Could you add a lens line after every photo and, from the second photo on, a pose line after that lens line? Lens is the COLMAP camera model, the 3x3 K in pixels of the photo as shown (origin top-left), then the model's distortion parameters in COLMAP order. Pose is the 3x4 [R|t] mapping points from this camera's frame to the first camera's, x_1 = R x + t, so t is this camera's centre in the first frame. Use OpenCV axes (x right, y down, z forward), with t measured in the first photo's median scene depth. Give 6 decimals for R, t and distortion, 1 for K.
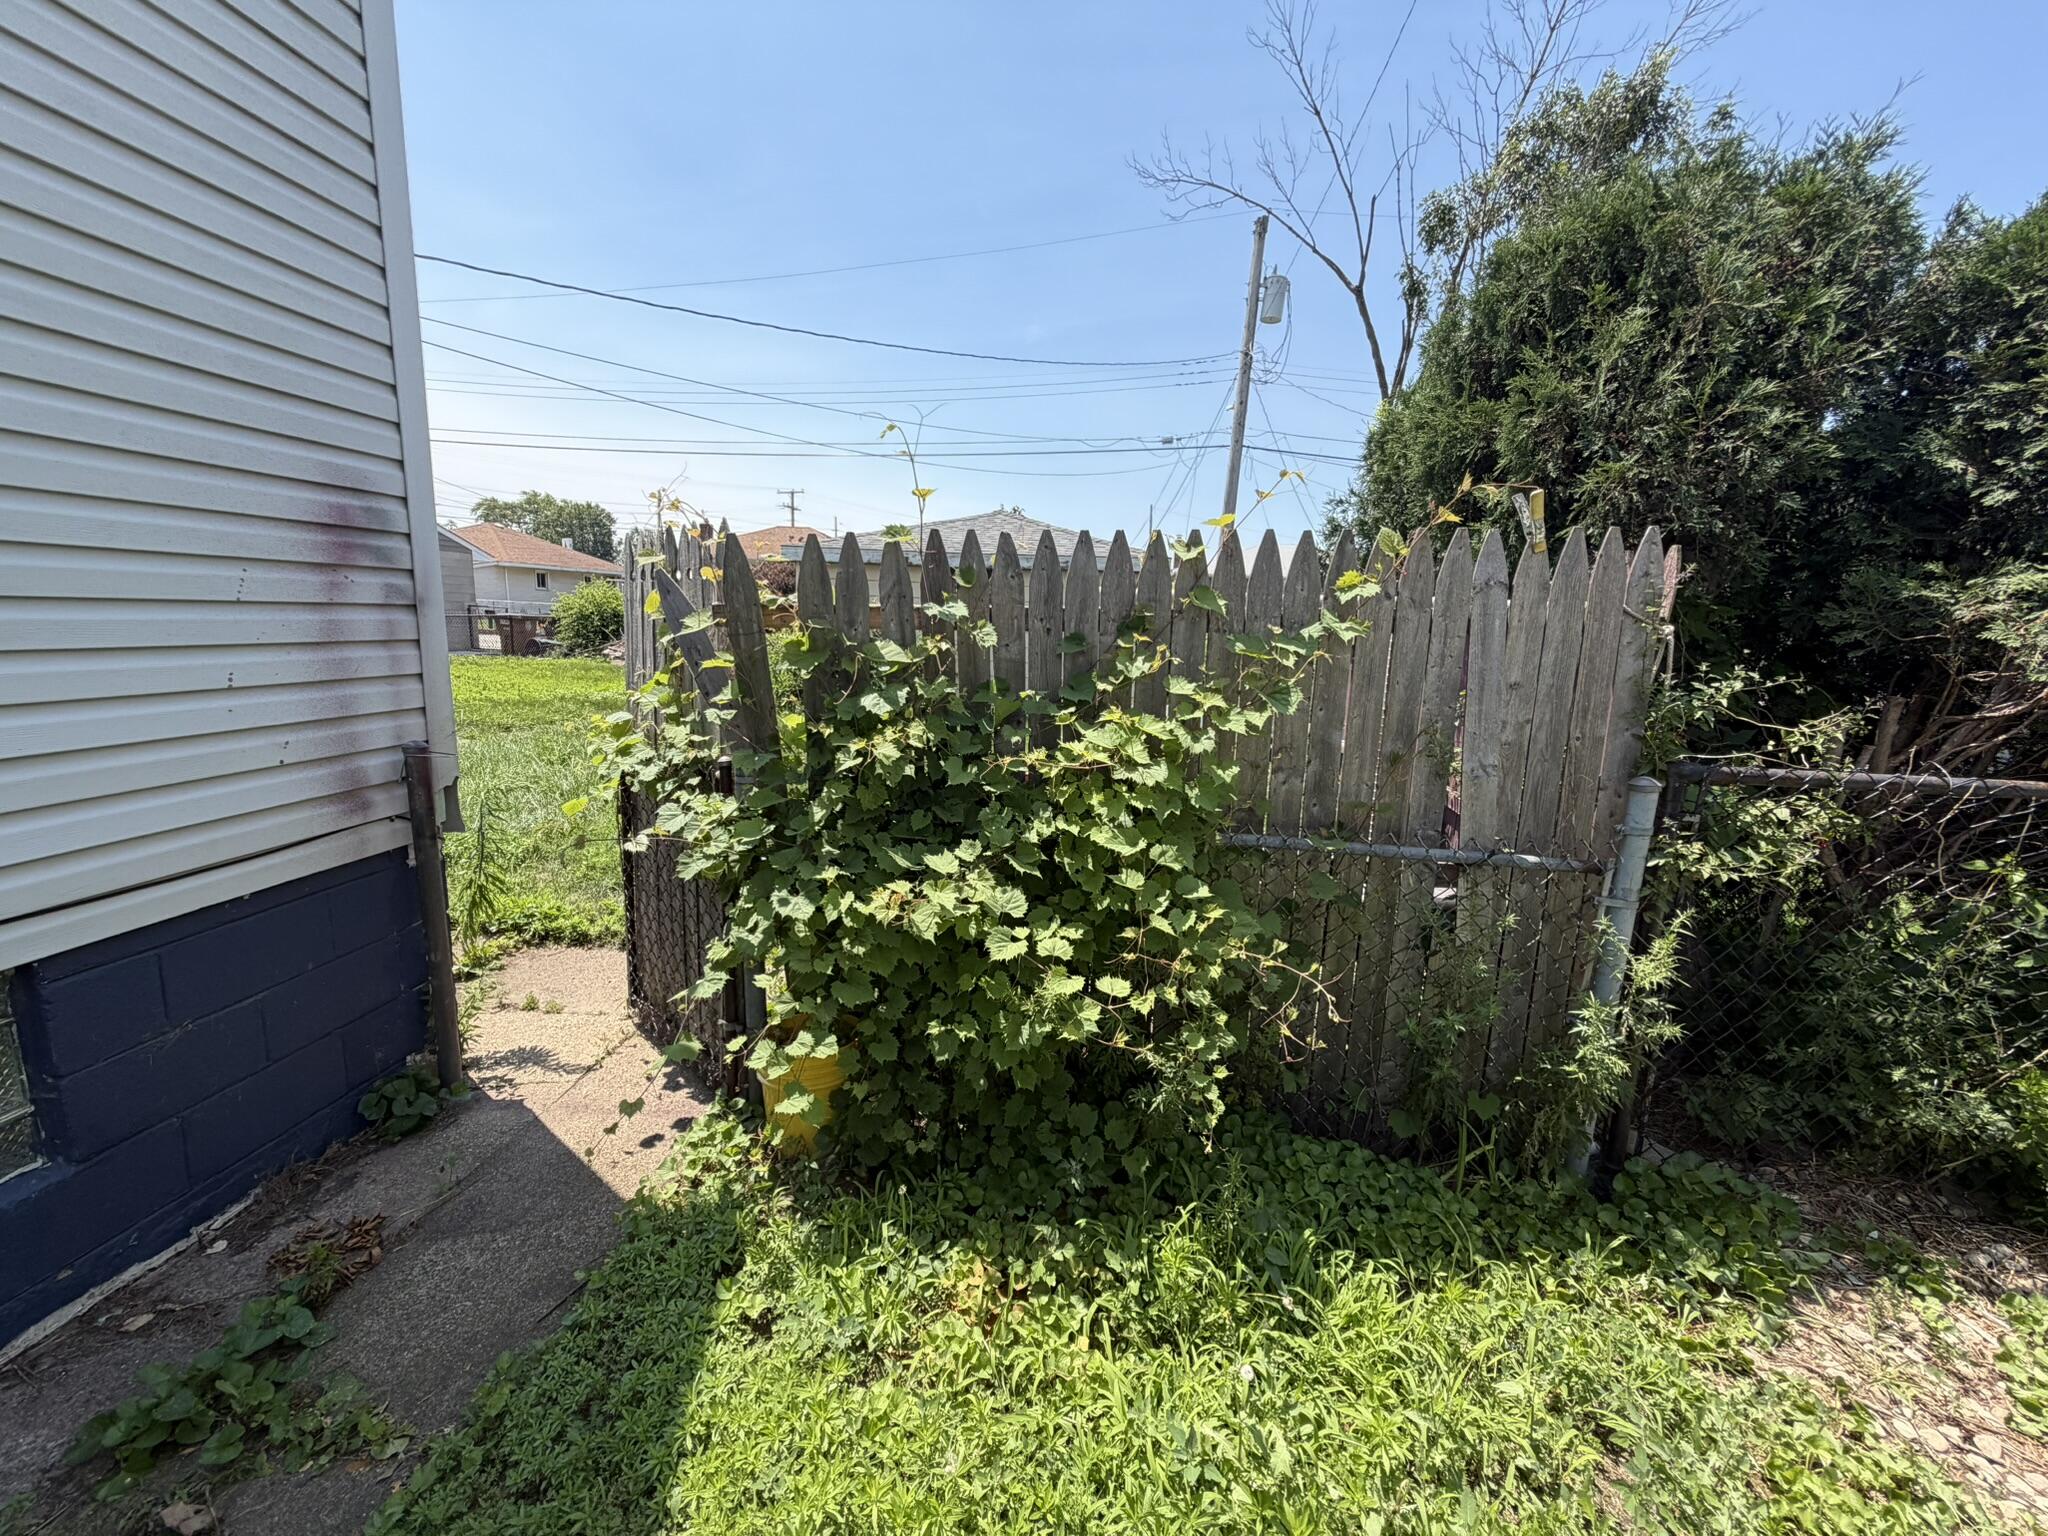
lens RADIAL K [[817.5, 0, 1020.4], [0, 817.5, 766.1], [0, 0, 1]] dist [-0.001182, 0.000578]
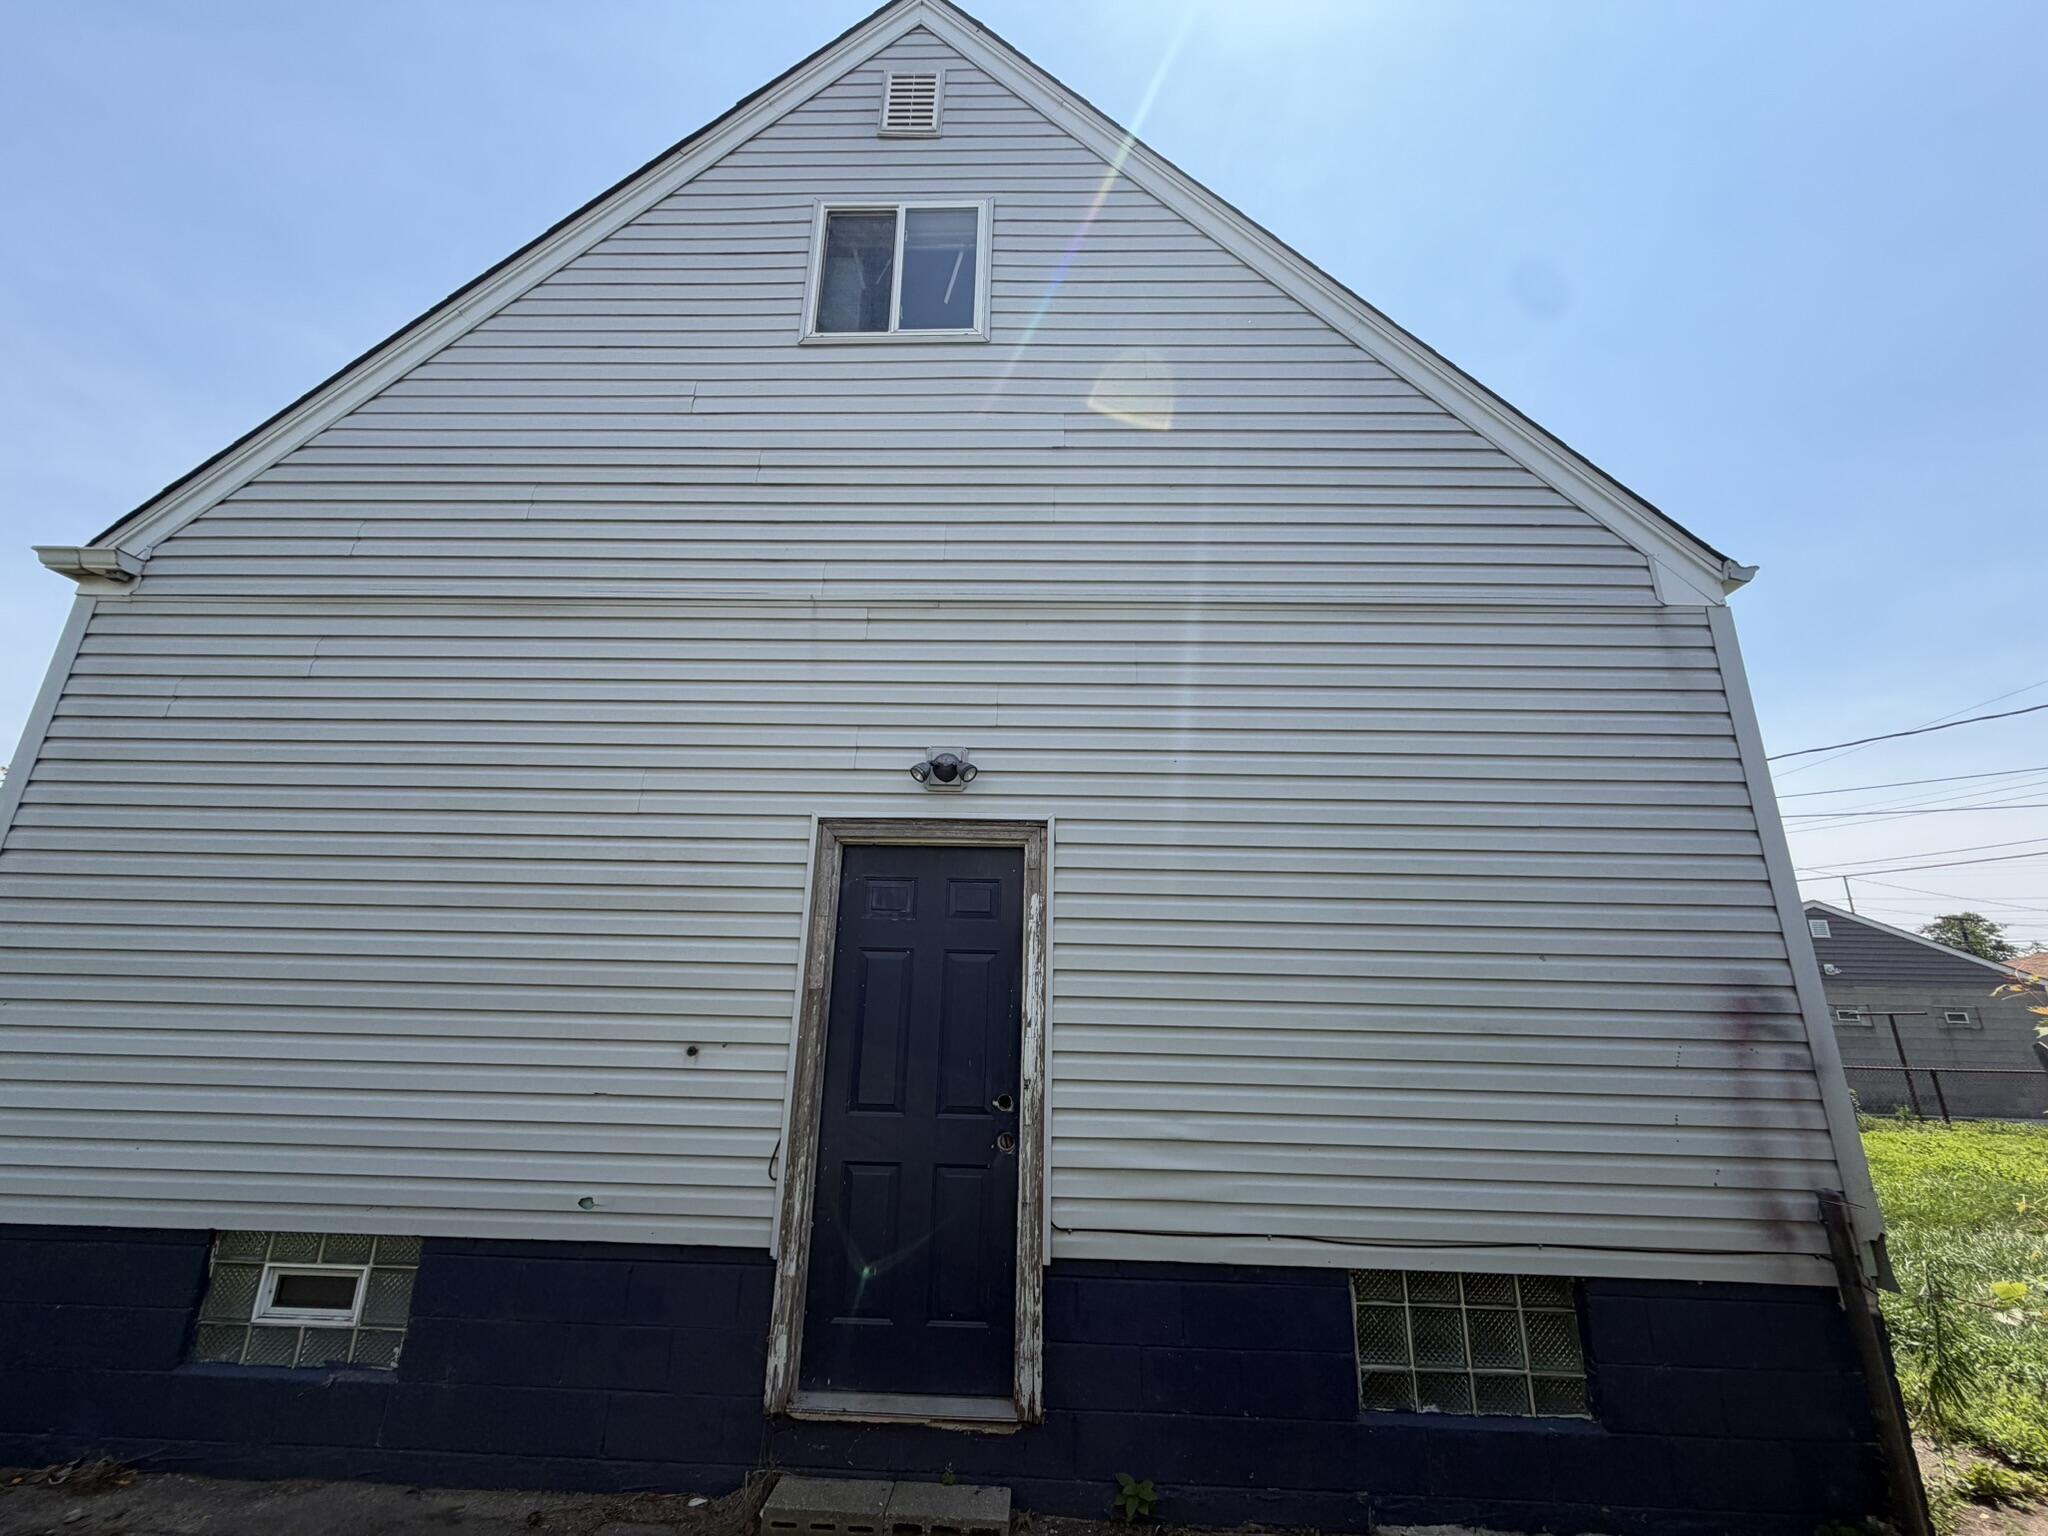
lens RADIAL K [[817.5, 0, 1014.3], [0, 817.5, 765.1], [0, 0, 1]] dist [-0.001182, 0.000578]
pose [[0.088951, -0.321359, -0.942770, 0.458959], [-0.200724, 0.921320, -0.332986, 0.033318], [0.975601, 0.218856, 0.017448, -0.308741]]
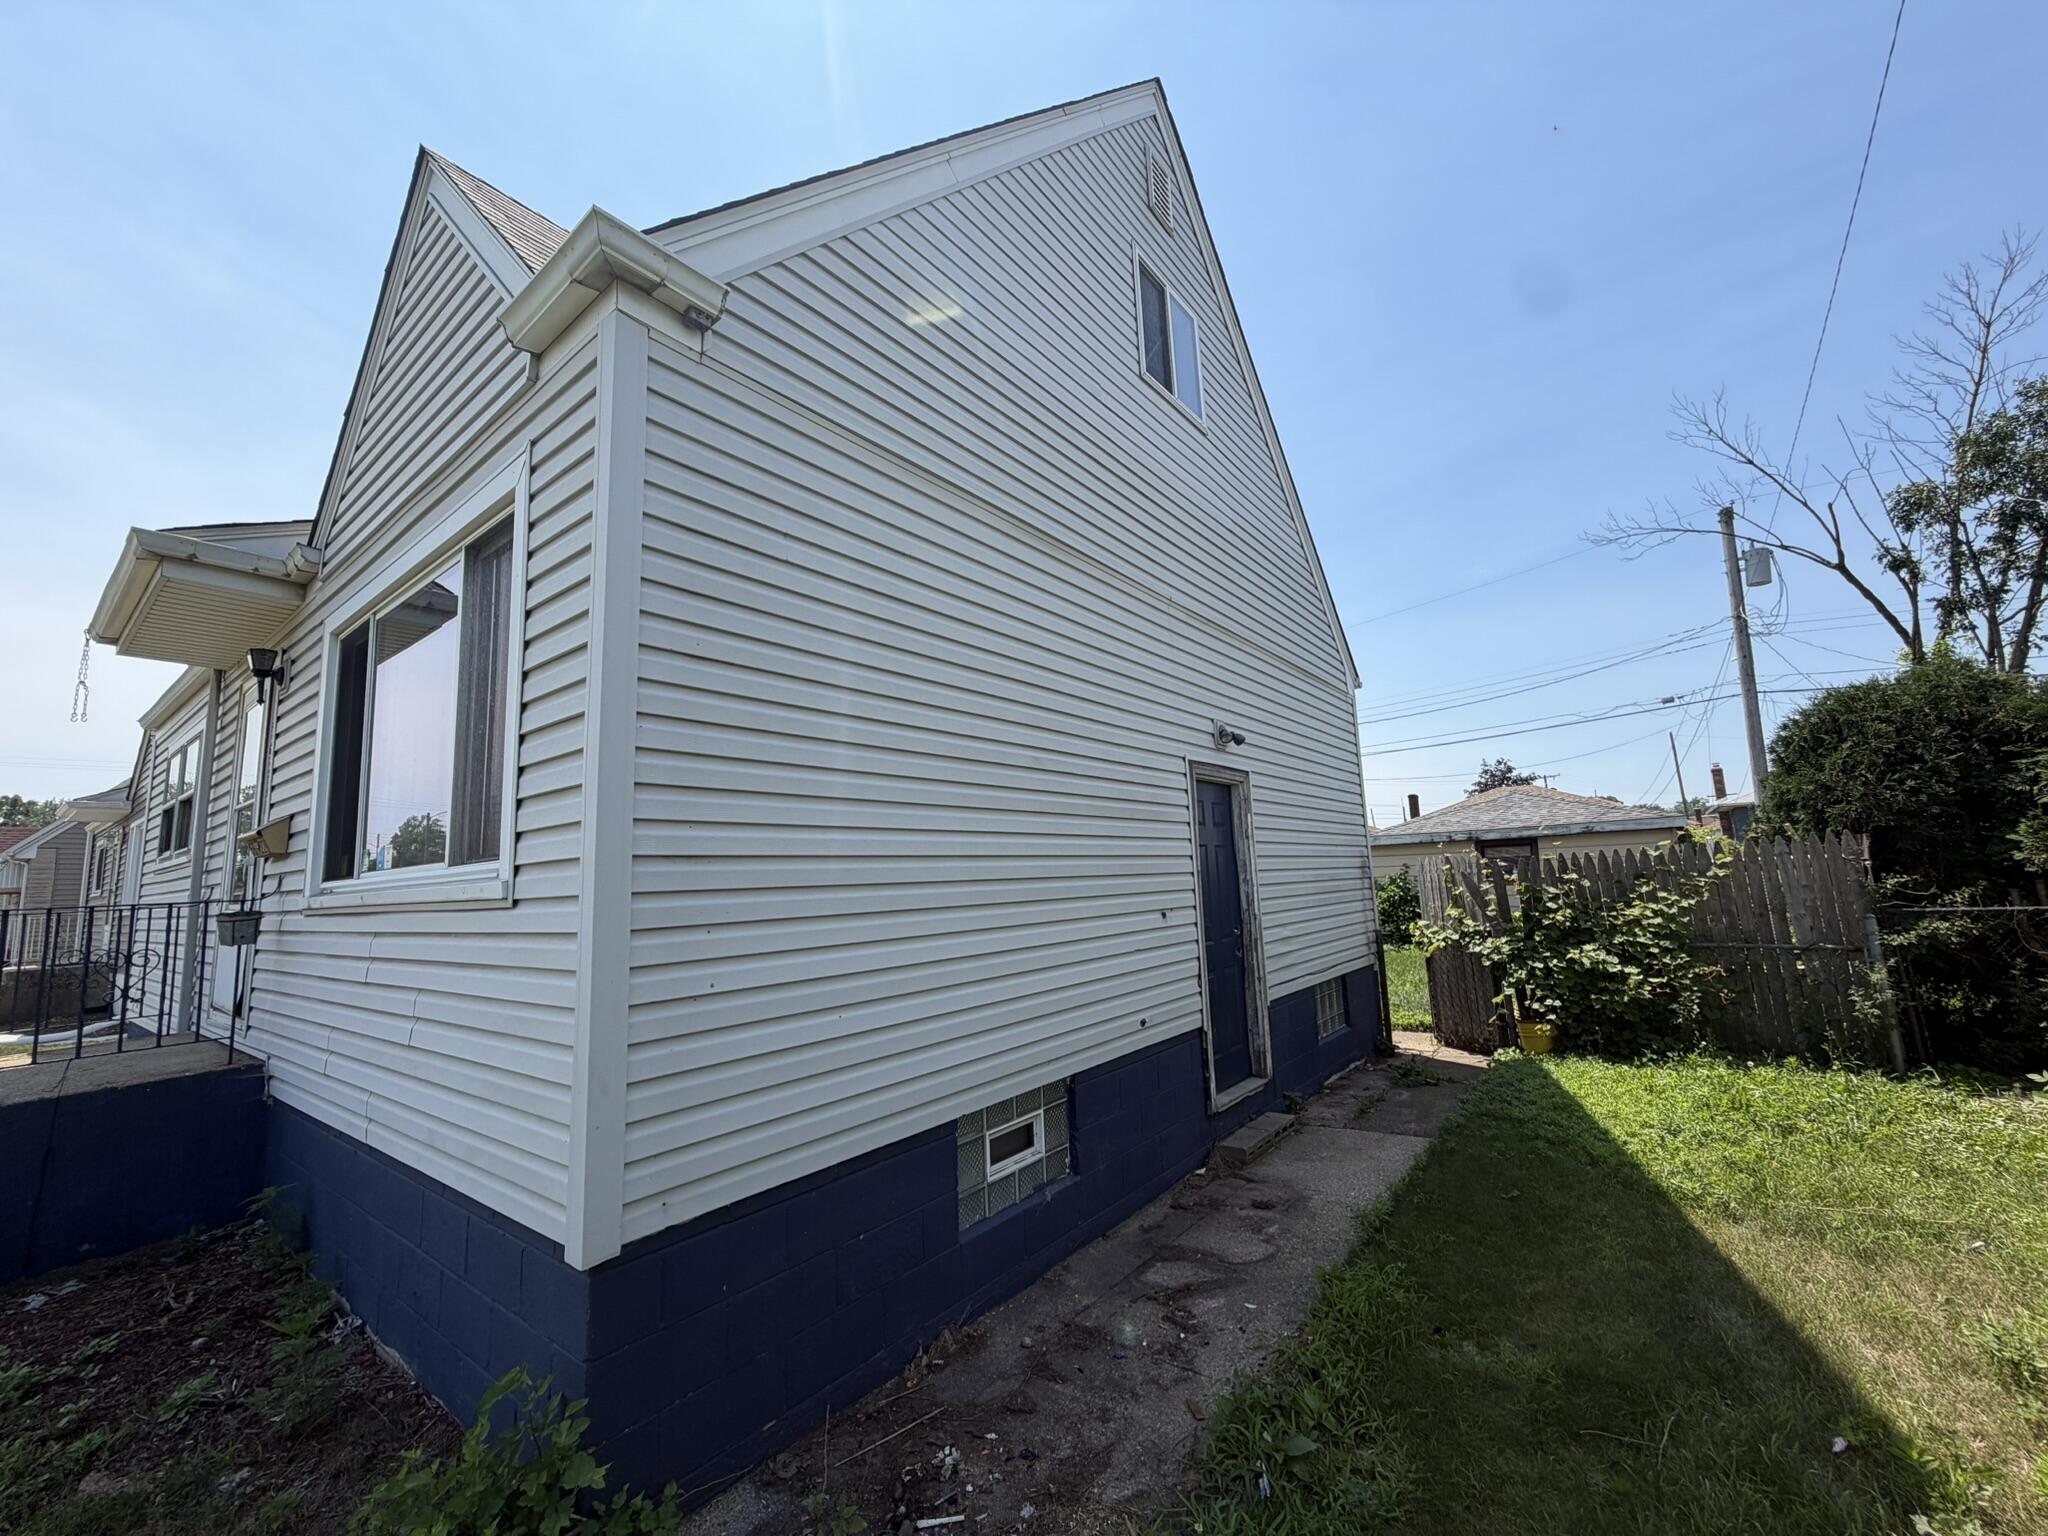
lens RADIAL K [[817.5, 0, 1014.5], [0, 817.5, 767.3], [0, 0, 1]] dist [-0.001182, 0.000578]
pose [[0.851620, -0.149175, -0.502483, -0.223489], [-0.019260, 0.949093, -0.314405, 0.385429], [0.523805, 0.277432, 0.805394, -2.411519]]
